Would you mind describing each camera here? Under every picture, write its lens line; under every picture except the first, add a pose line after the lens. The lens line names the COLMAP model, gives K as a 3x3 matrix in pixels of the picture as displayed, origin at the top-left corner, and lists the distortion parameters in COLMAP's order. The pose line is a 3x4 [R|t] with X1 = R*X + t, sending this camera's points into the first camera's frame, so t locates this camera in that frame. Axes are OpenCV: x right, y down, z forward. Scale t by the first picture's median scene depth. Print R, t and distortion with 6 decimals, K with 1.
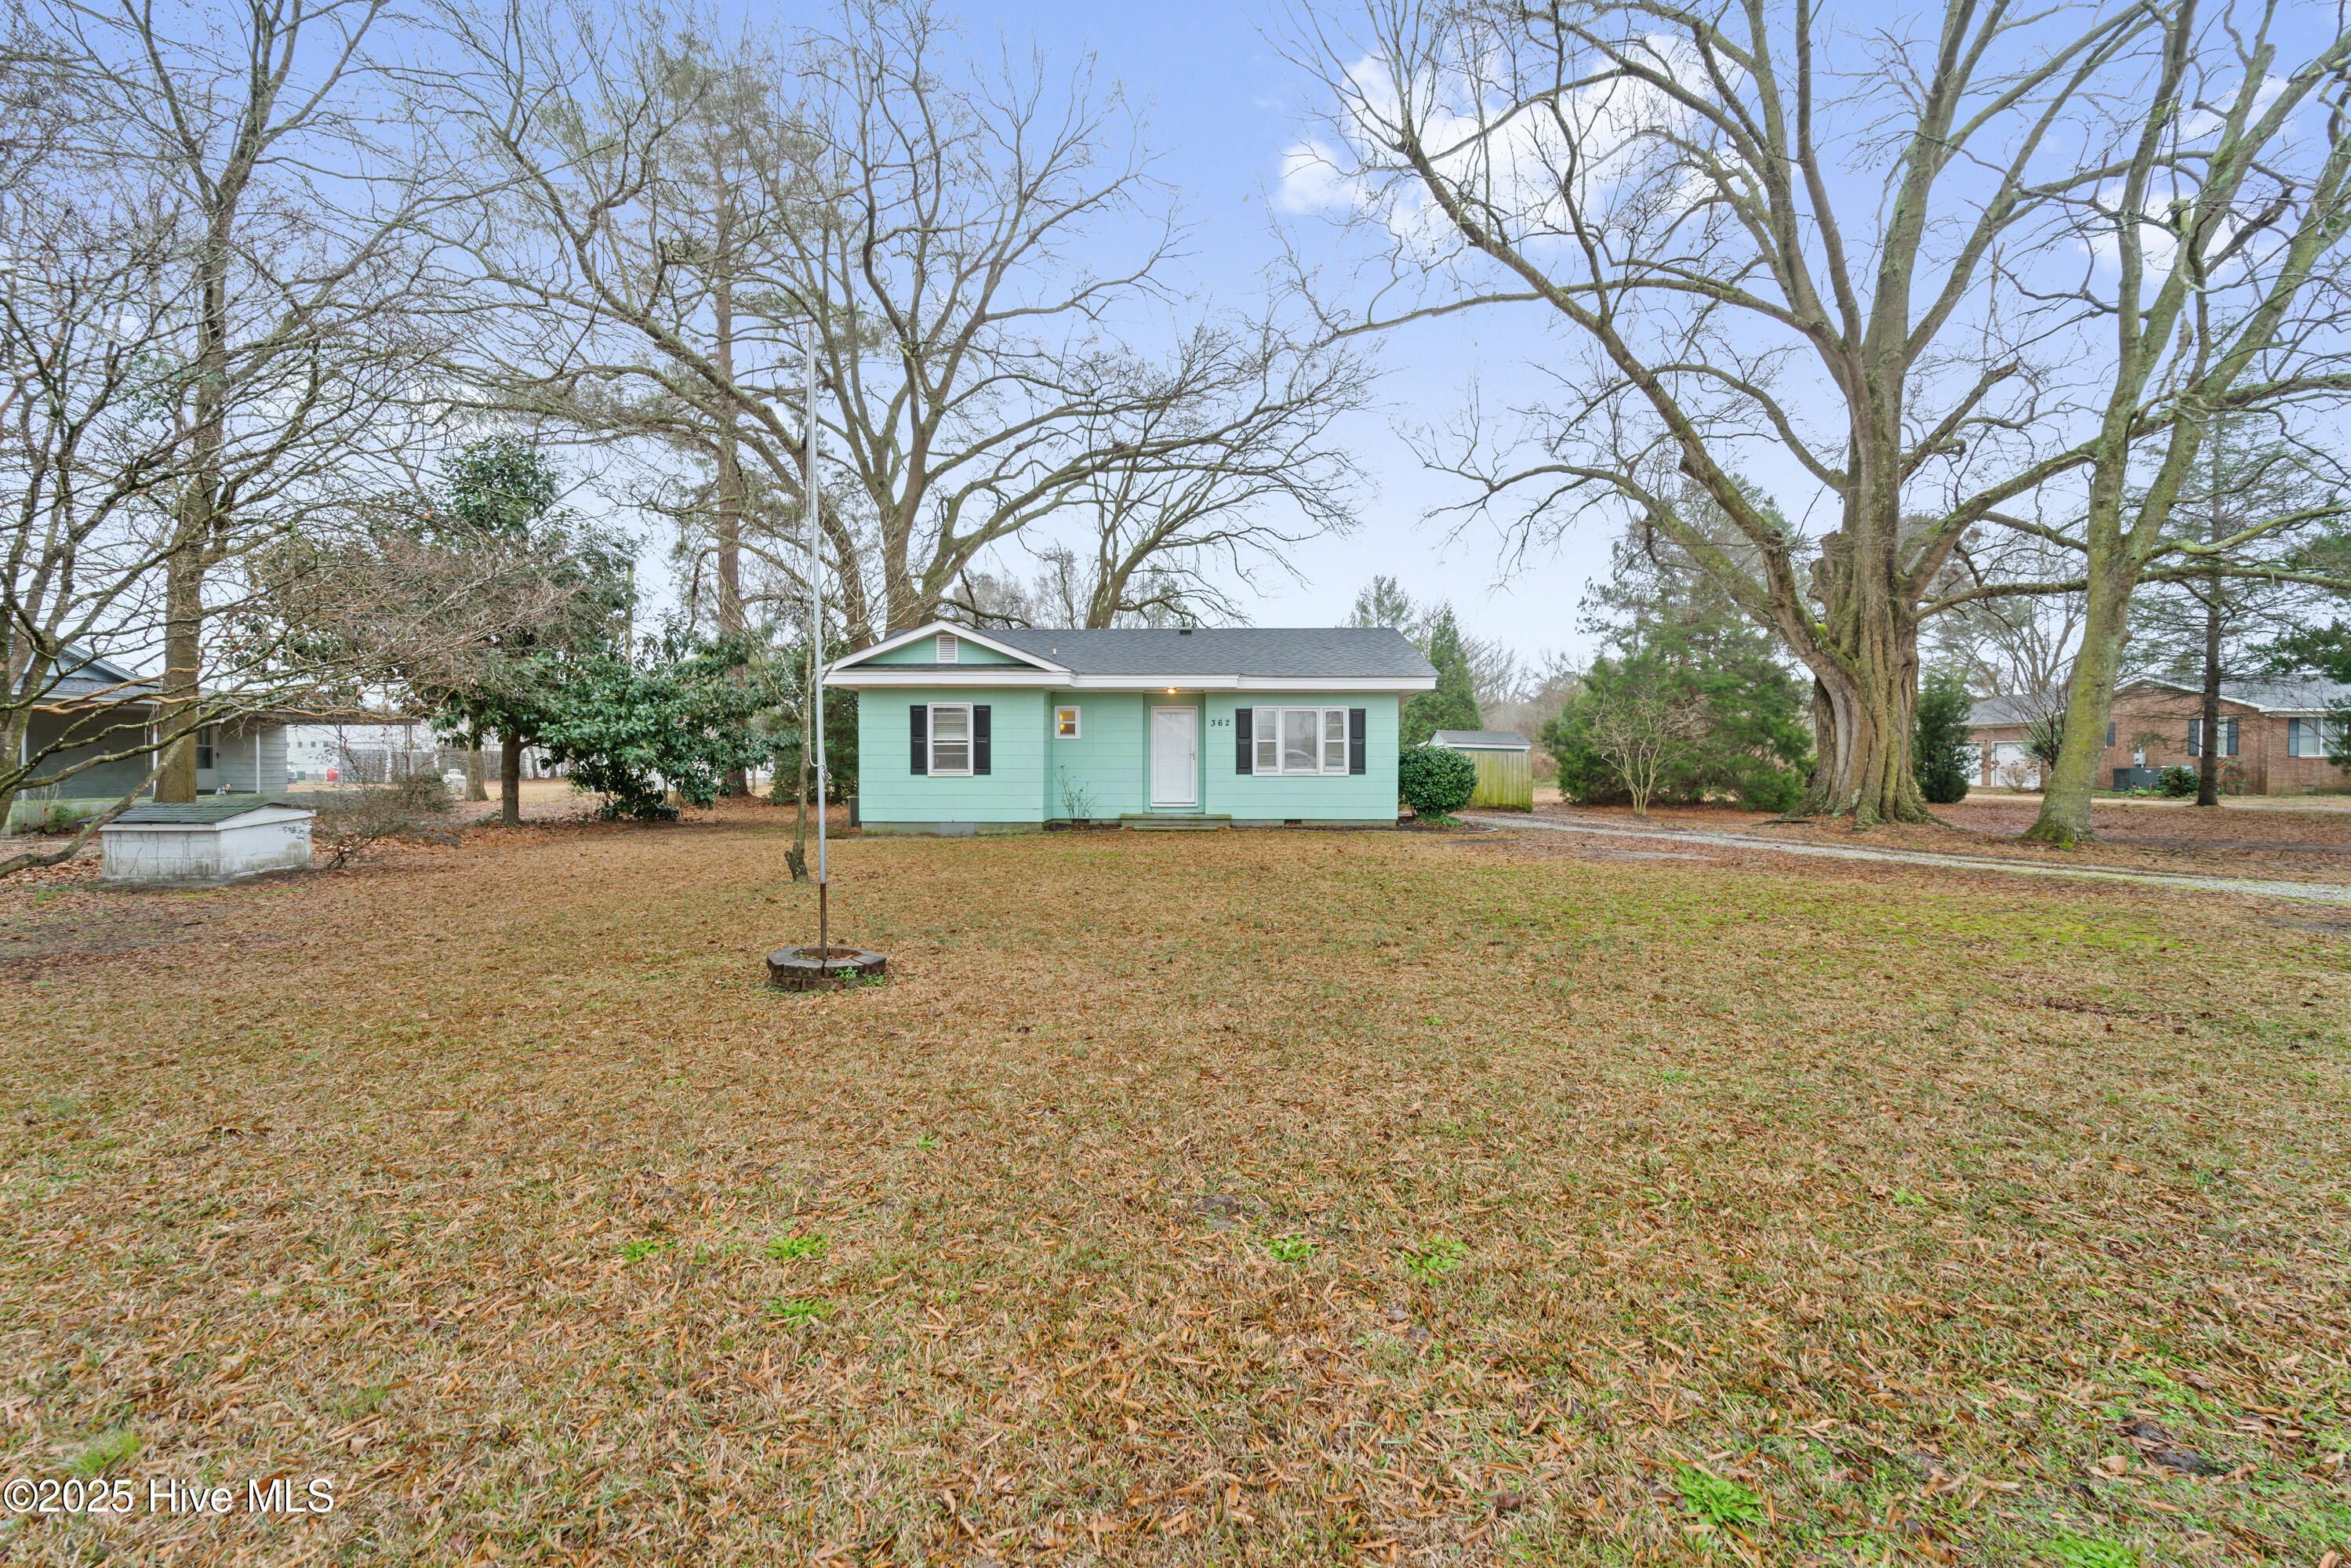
lens RADIAL K [[957.7, 0, 1152.2], [0, 957.7, 789.4], [0, 0, 1]] dist [-0.007675, -0.001584]
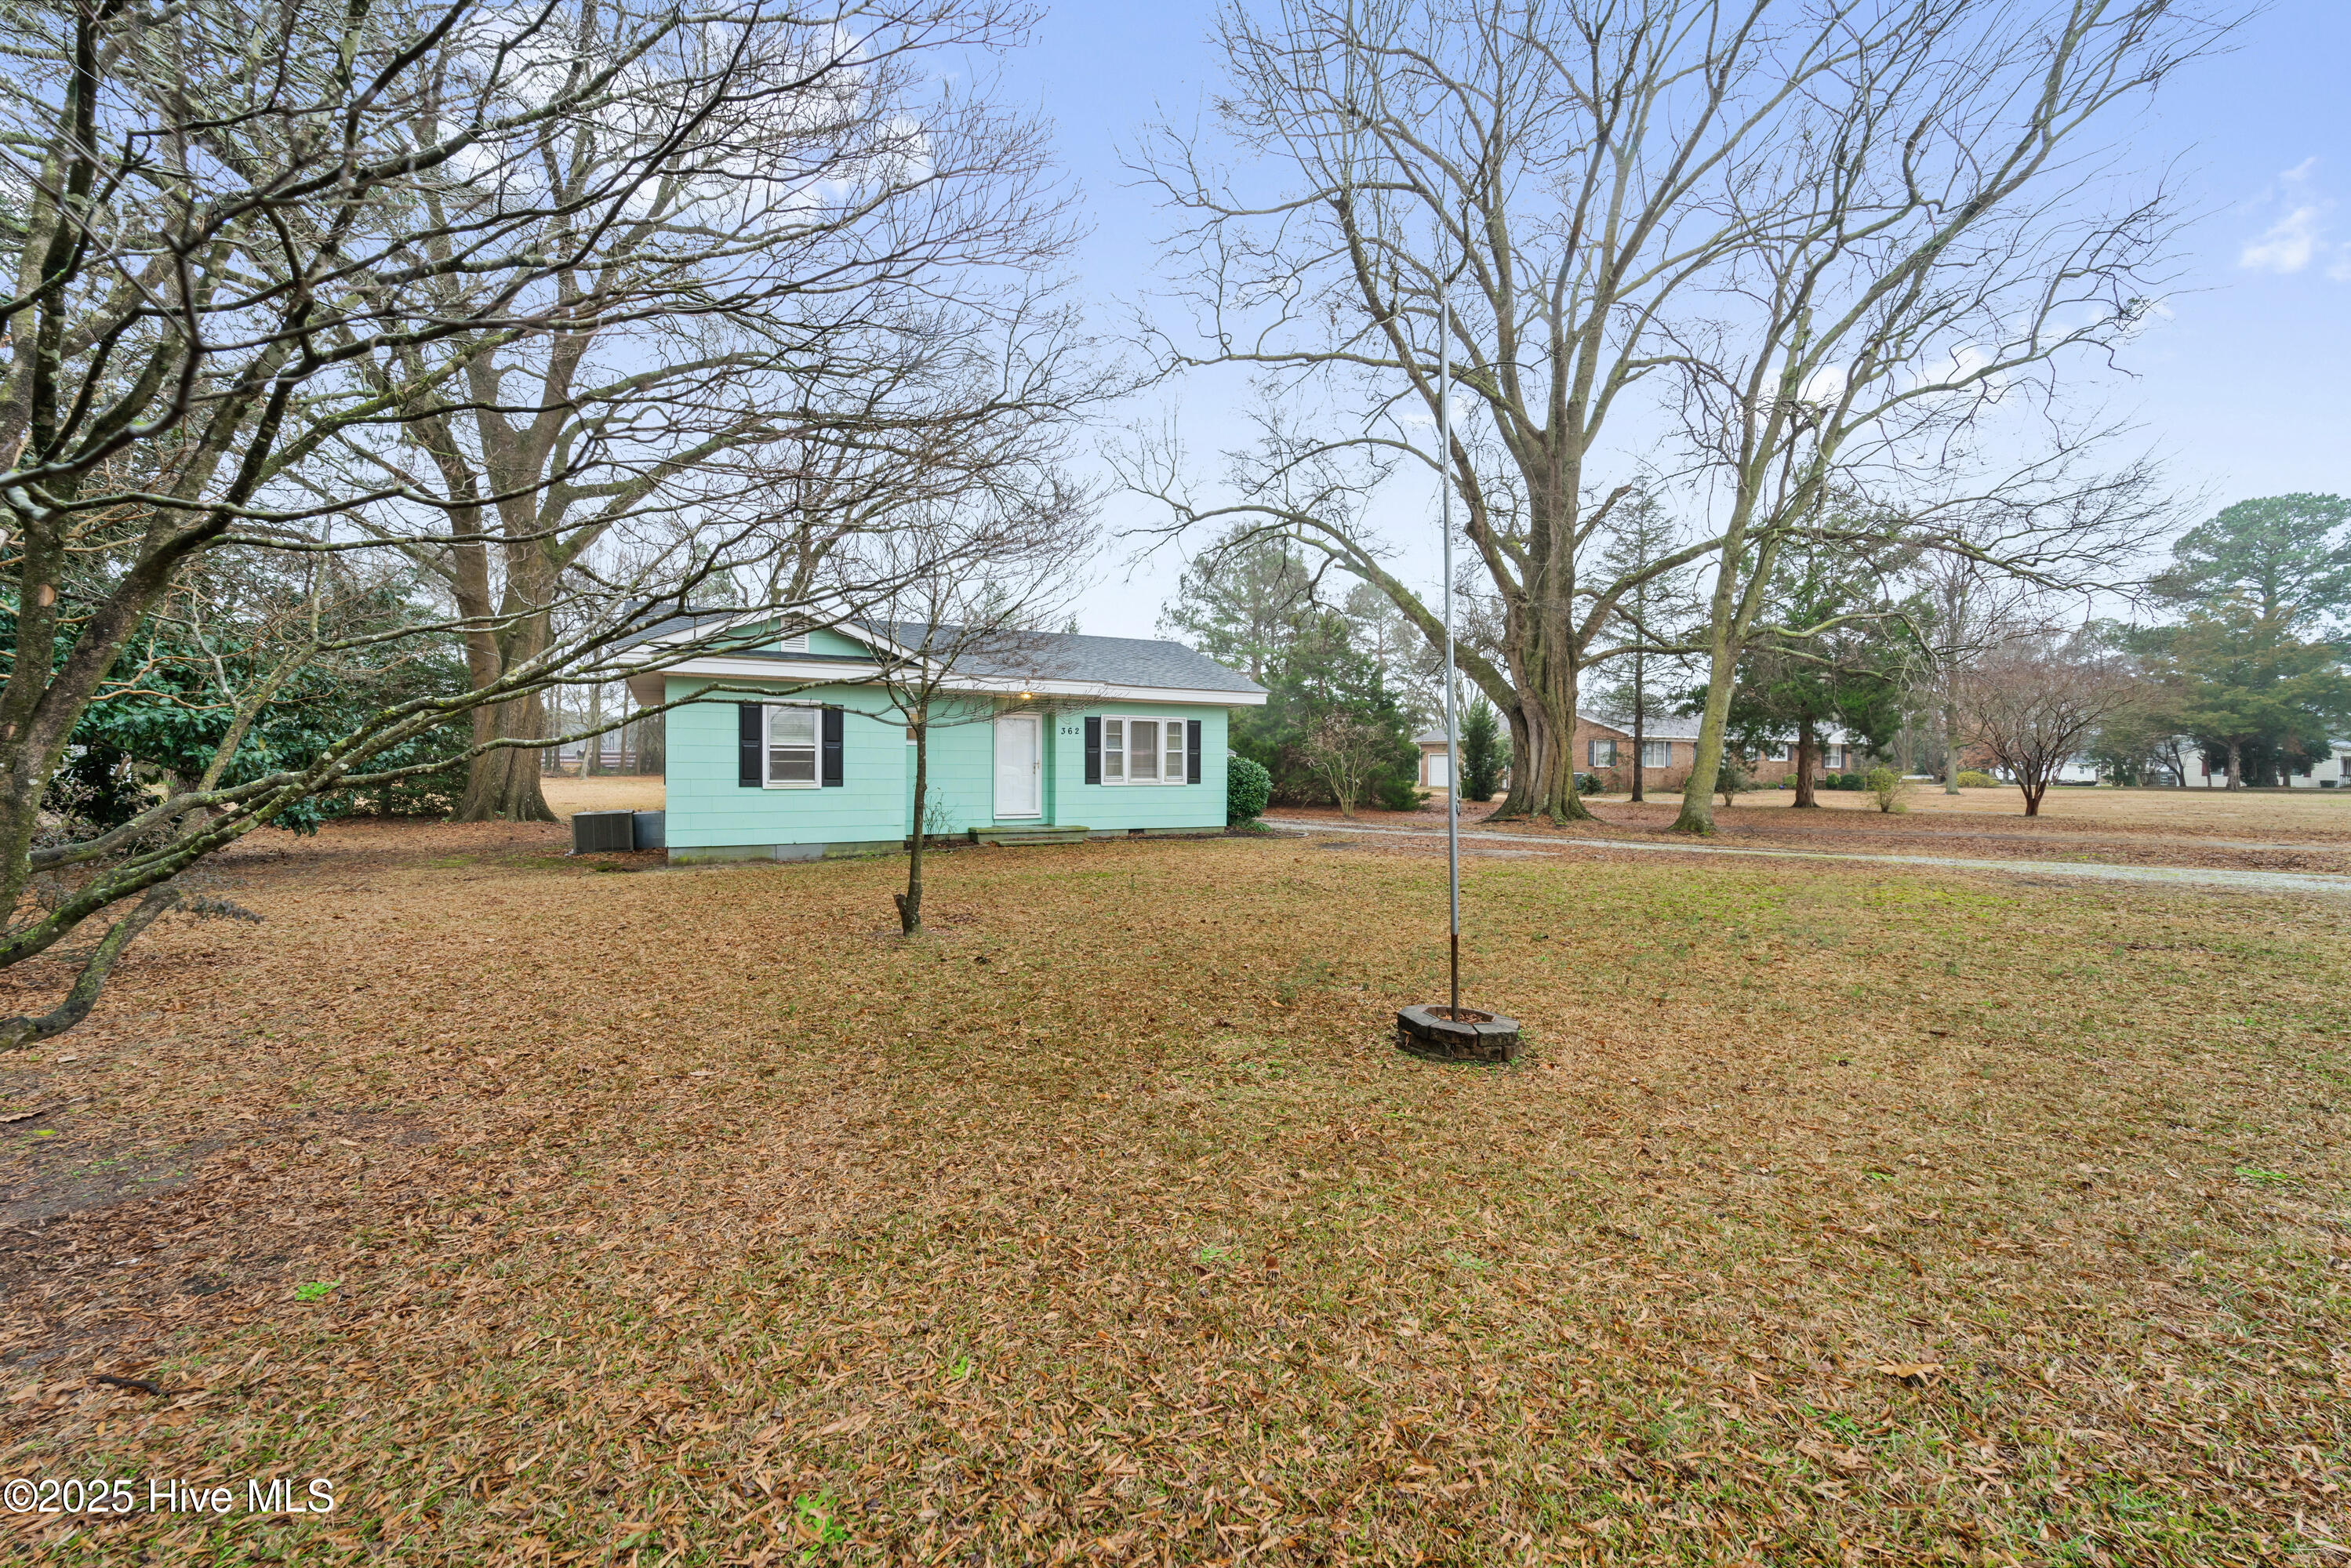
lens RADIAL K [[957.7, 0, 1155.8], [0, 957.7, 780.4], [0, 0, 1]] dist [-0.007675, -0.001584]
pose [[0.868216, -0.003487, 0.496174, -0.334978], [0.008575, 0.999931, -0.007978, -0.011371], [-0.496113, 0.011181, 0.868186, 0.122102]]
